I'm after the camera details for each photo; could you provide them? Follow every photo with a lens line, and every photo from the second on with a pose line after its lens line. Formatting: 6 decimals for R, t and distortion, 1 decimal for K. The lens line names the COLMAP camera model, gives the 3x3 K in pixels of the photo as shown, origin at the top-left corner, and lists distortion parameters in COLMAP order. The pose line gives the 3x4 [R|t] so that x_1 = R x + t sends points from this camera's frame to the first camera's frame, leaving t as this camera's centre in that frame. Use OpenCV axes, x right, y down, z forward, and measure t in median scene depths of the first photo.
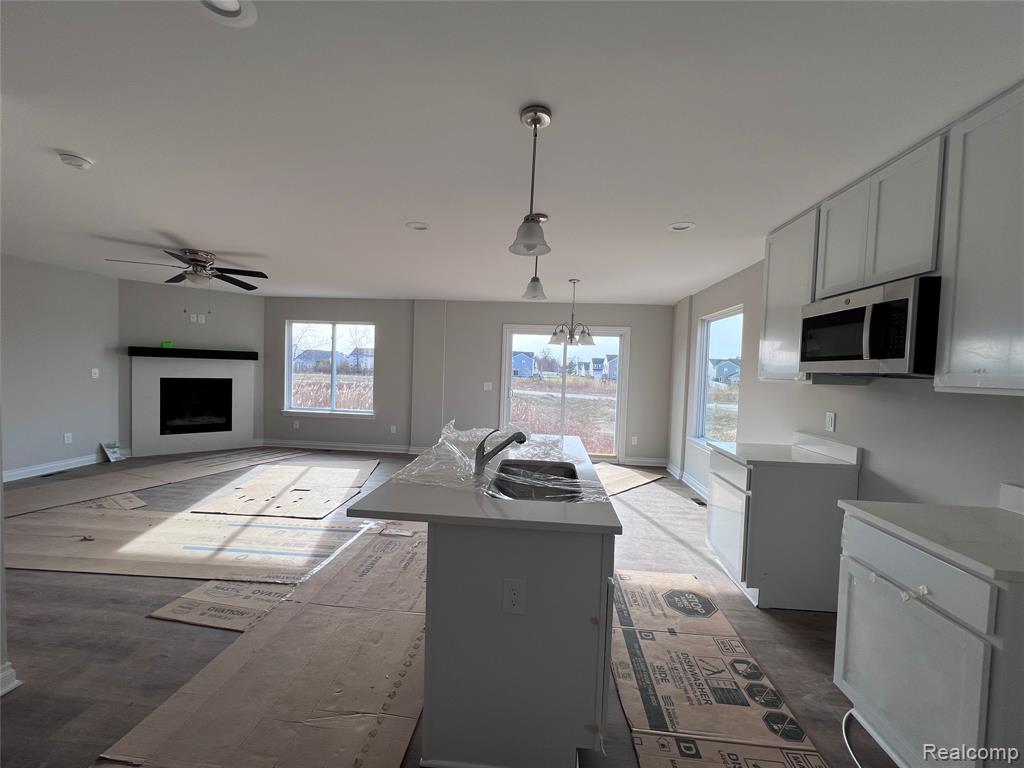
lens RADIAL K [[410.1, 0, 512.0], [0, 410.1, 384.0], [0, 0, 1]] dist [-0.000874, -0.000133]
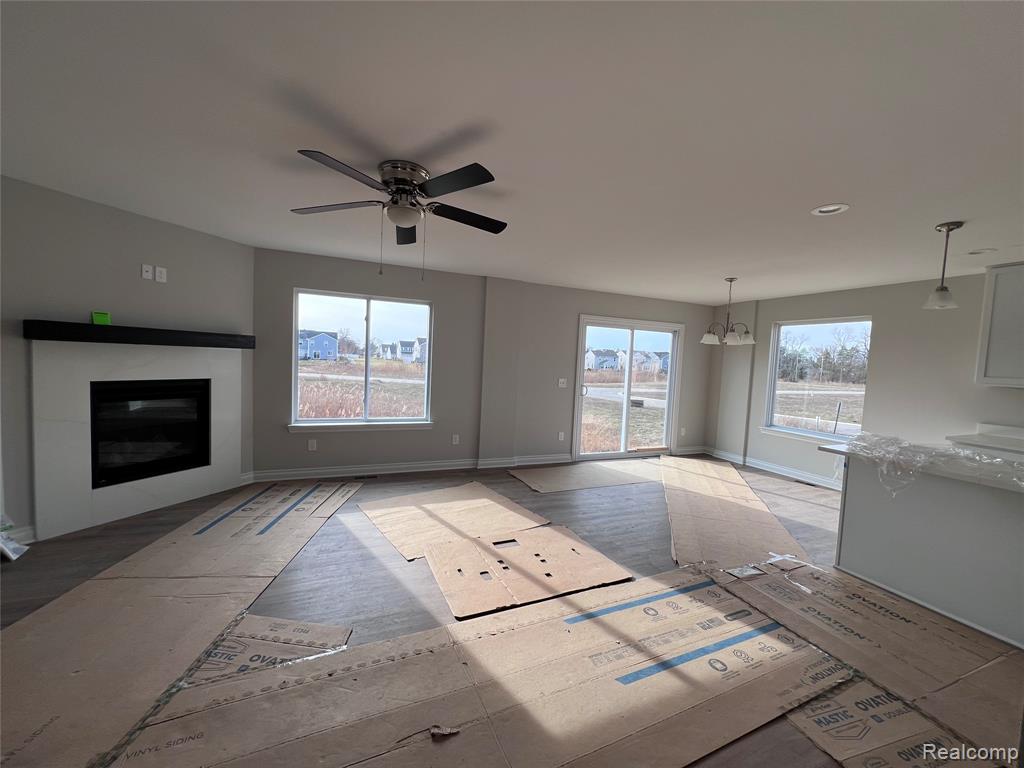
lens RADIAL K [[411.3, 0, 512.0], [0, 411.3, 384.0], [0, 0, 1]] dist [-0.003257, -0.000582]
pose [[0.886718, -0.021337, 0.461819, -0.640081], [0.002093, 0.999109, 0.042143, -0.033885], [-0.462307, -0.036402, 0.885973, 0.293652]]
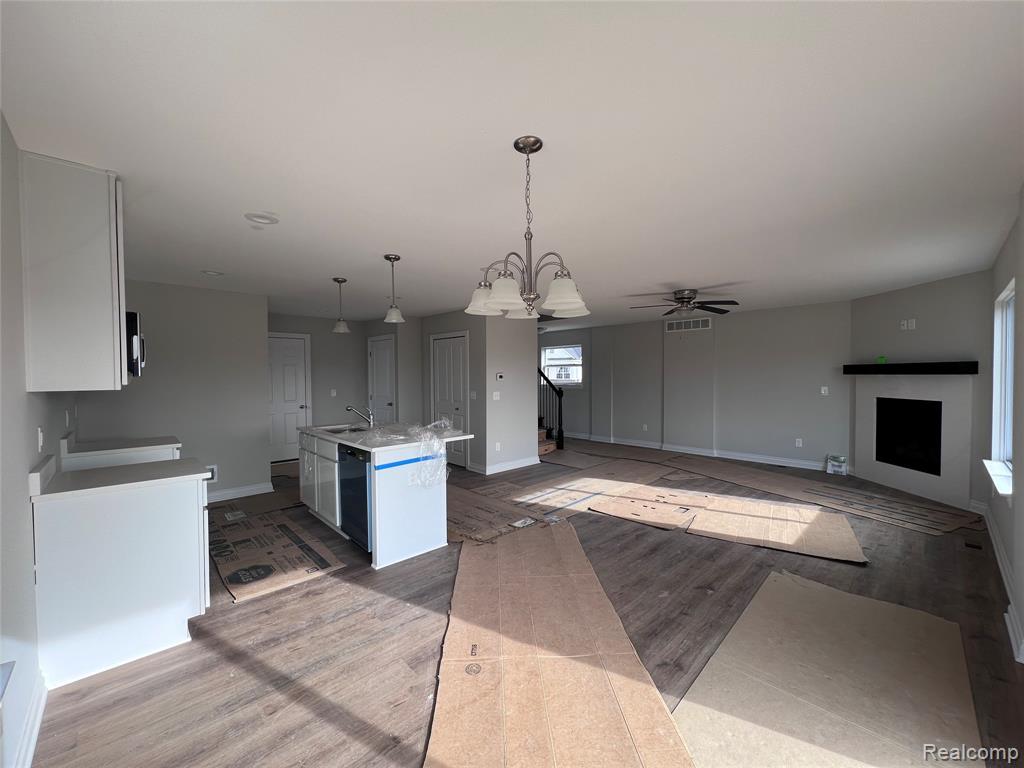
lens RADIAL K [[410.1, 0, 512.0], [0, 410.1, 384.0], [0, 0, 1]] dist [-0.000874, -0.000133]
pose [[-0.663201, -0.012326, -0.748340, 0.365010], [-0.043397, 0.998815, 0.022009, -0.029913], [0.747182, 0.047072, -0.662951, 1.027247]]
